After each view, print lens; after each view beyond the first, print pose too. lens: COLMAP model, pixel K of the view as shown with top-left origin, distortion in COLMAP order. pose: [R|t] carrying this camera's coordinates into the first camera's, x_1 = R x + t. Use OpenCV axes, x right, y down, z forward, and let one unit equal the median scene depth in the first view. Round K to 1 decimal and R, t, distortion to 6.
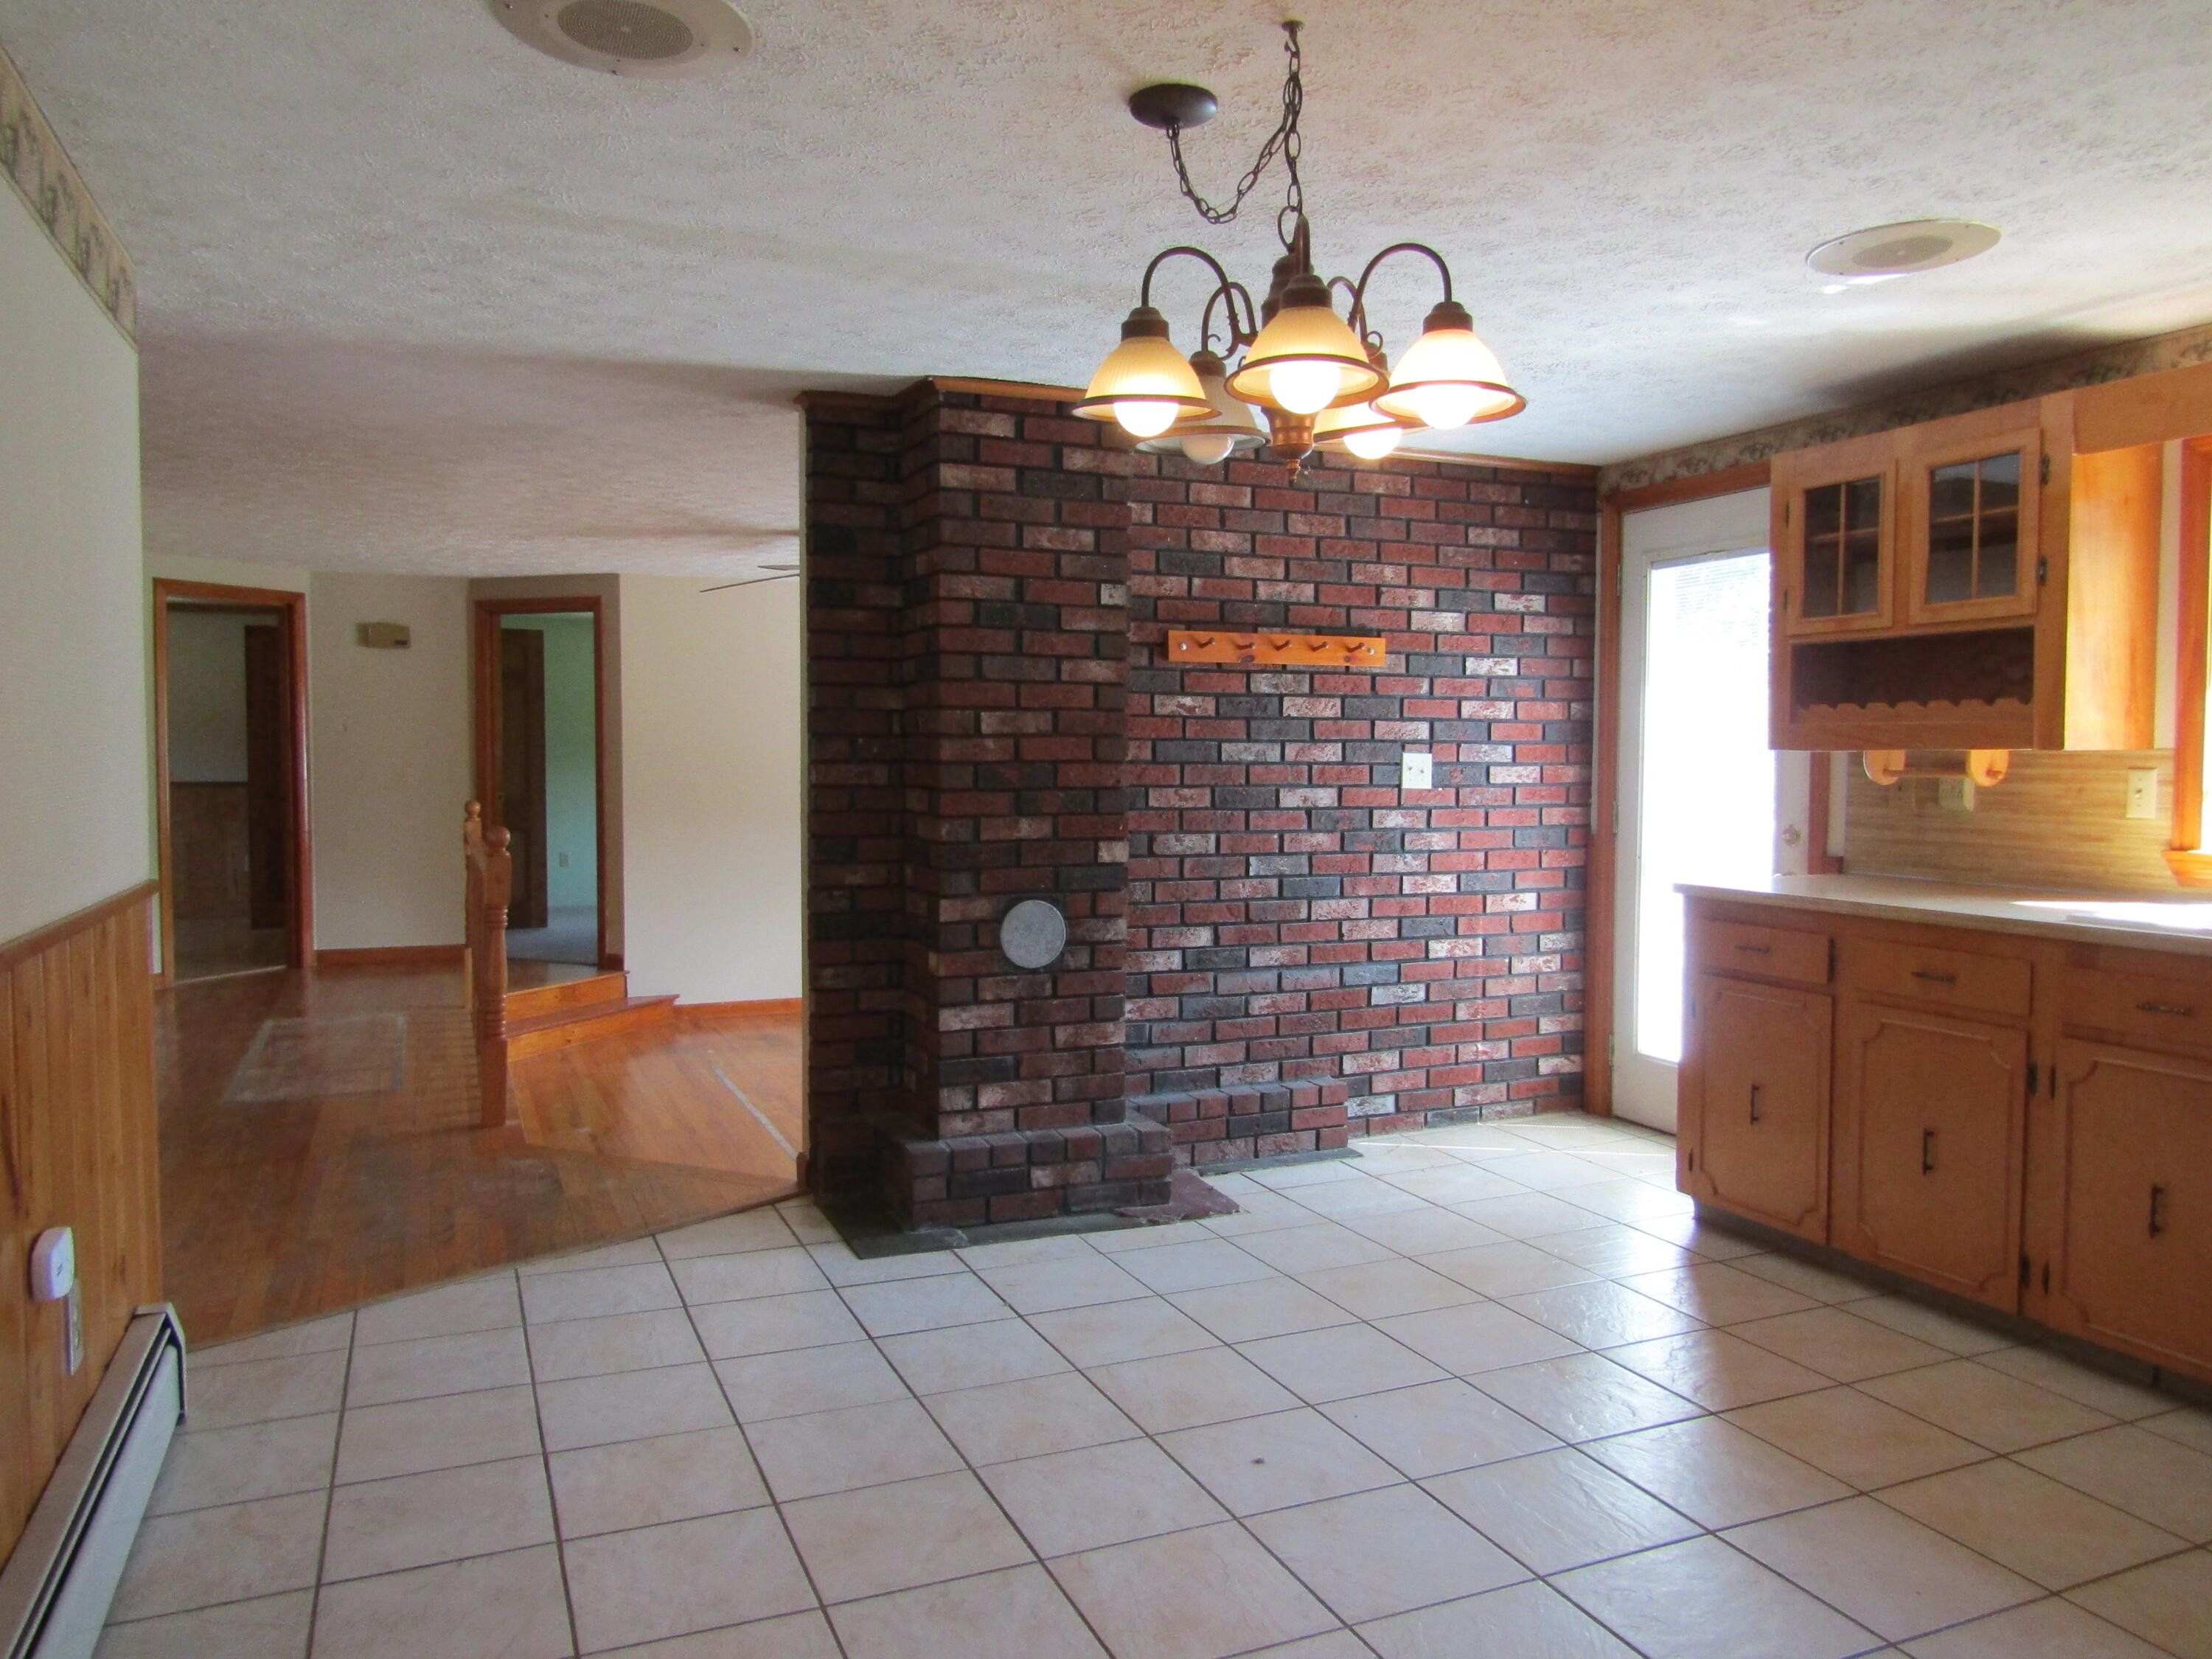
lens RADIAL K [[1558.7, 0, 1106.0], [0, 1558.7, 829.5], [0, 0, 1]] dist [-0.022932, 0.008264]
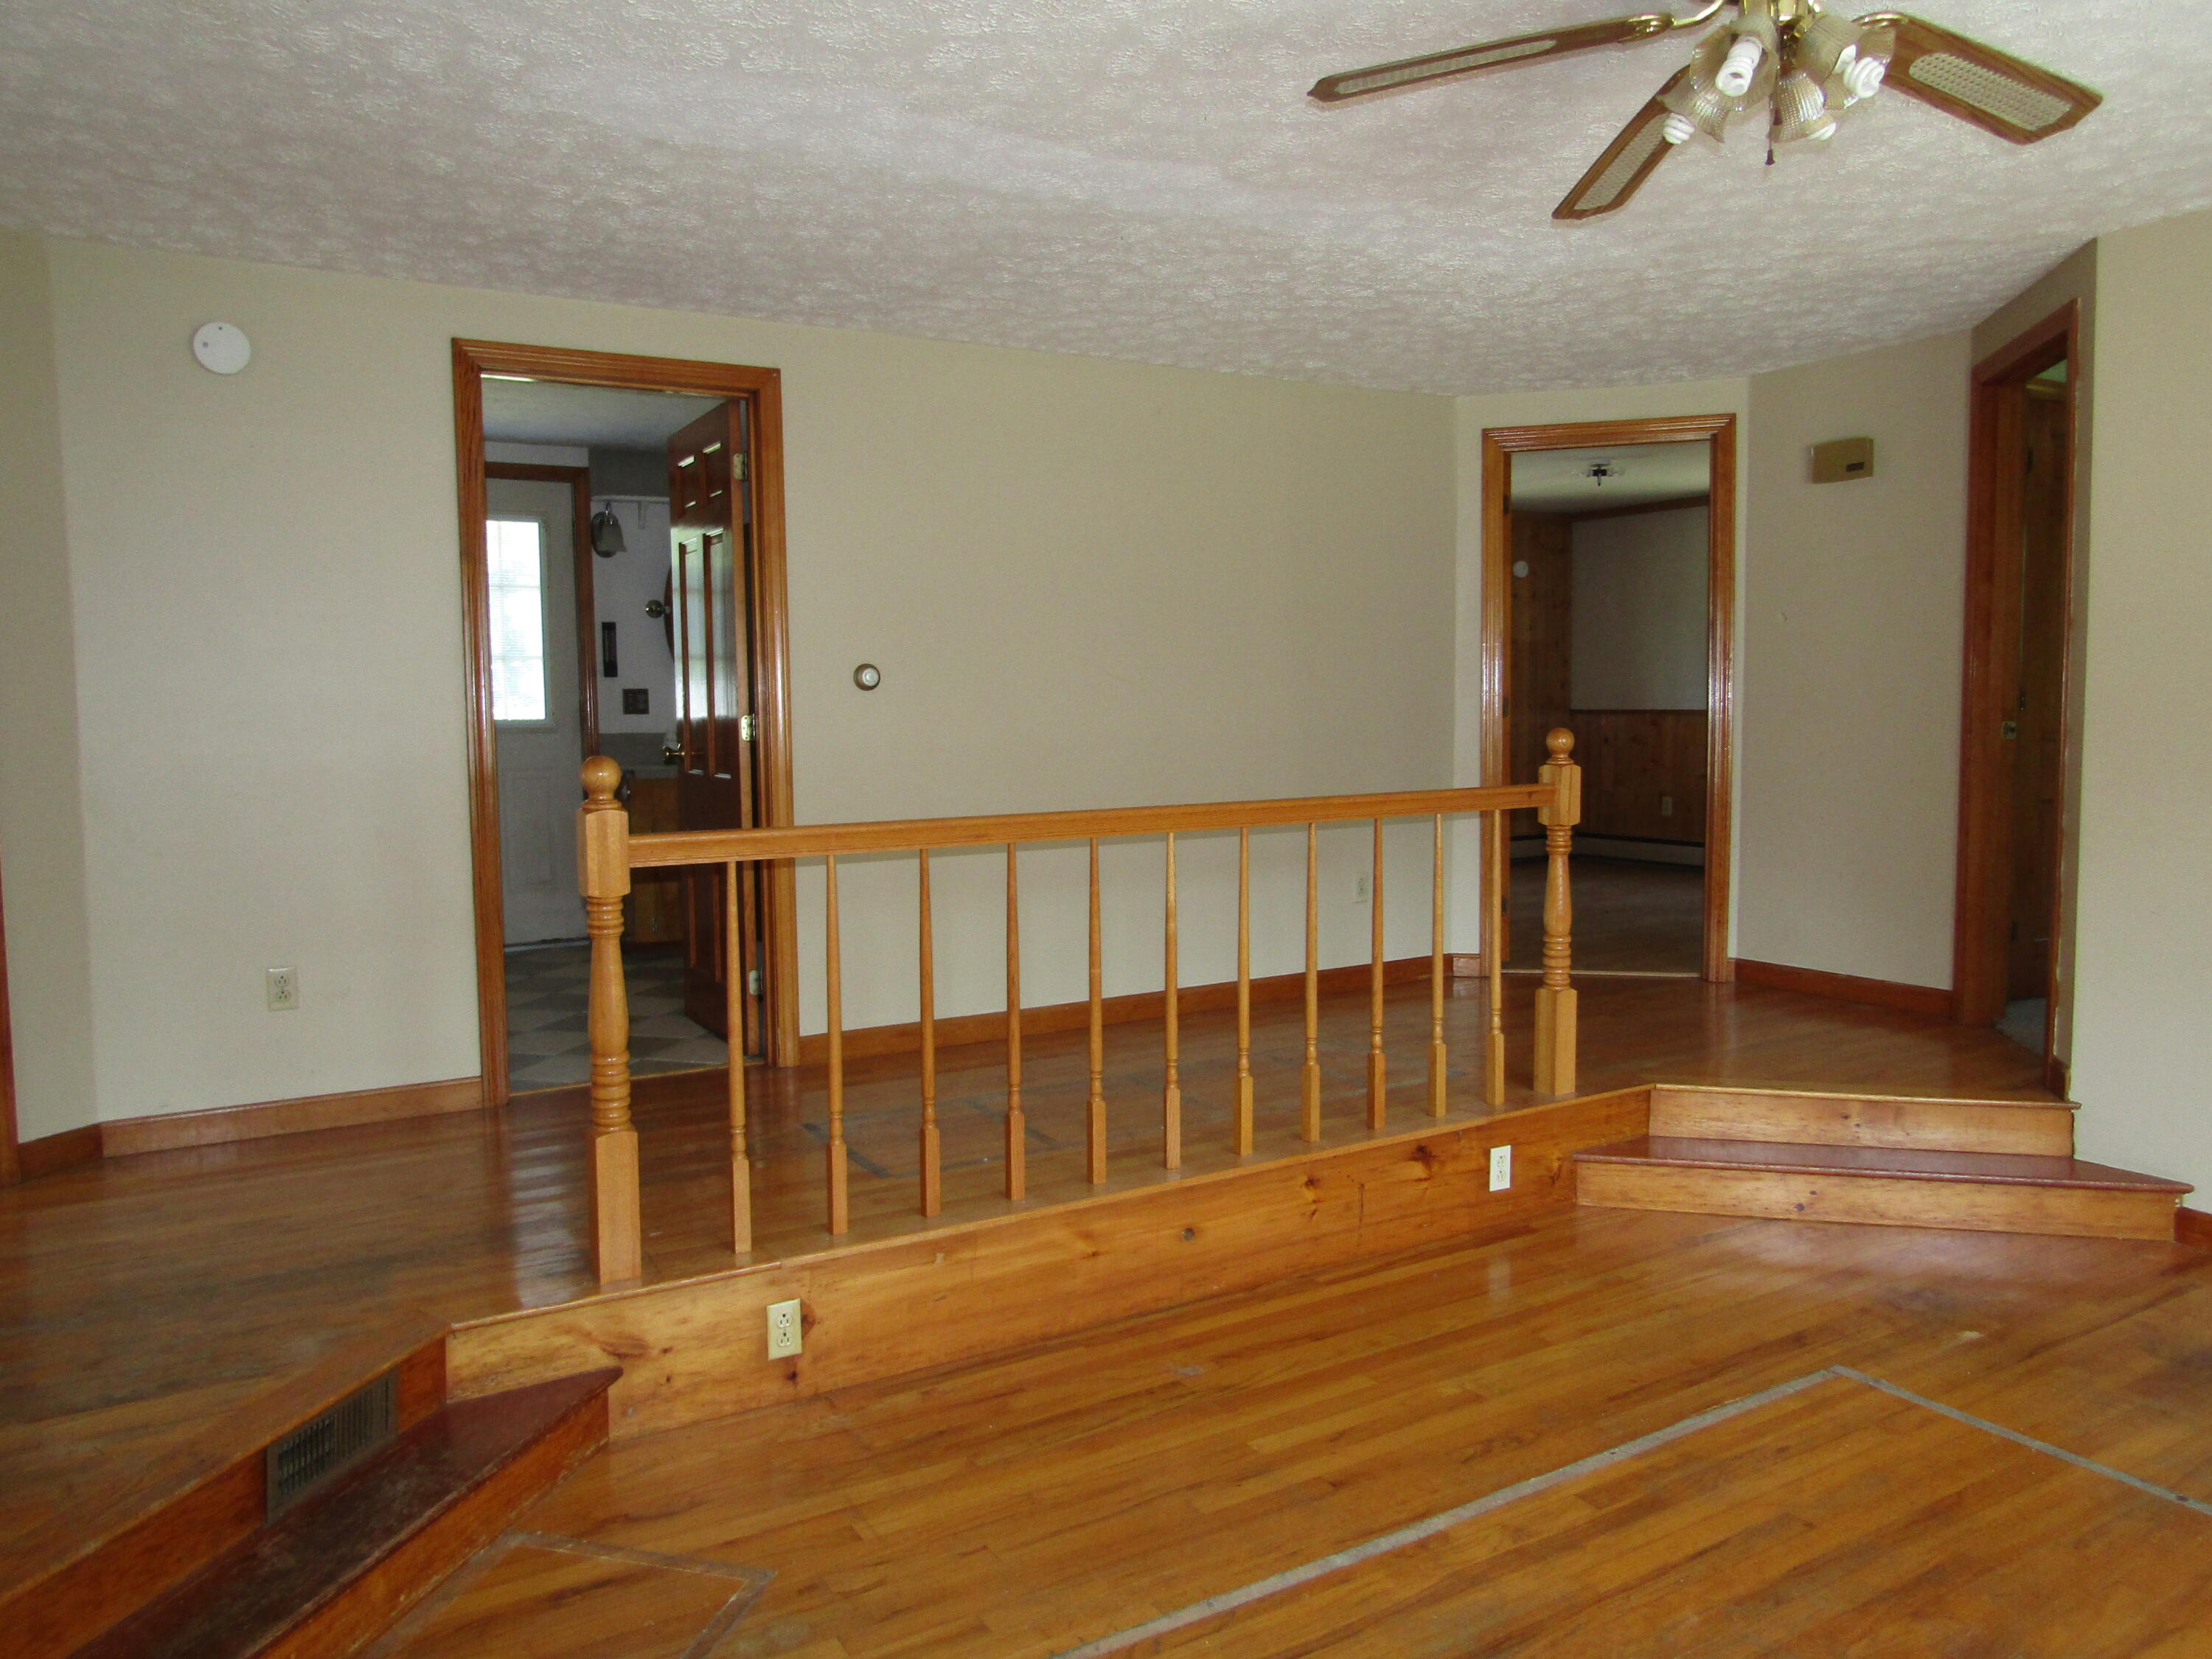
lens RADIAL K [[1558.7, 0, 1106.0], [0, 1558.7, 829.5], [0, 0, 1]] dist [-0.022932, 0.008264]
pose [[0.135429, 0.075190, -0.987930, 0.104259], [-0.032388, 0.996919, 0.071434, -0.015149], [0.990257, 0.022322, 0.137447, 0.637129]]
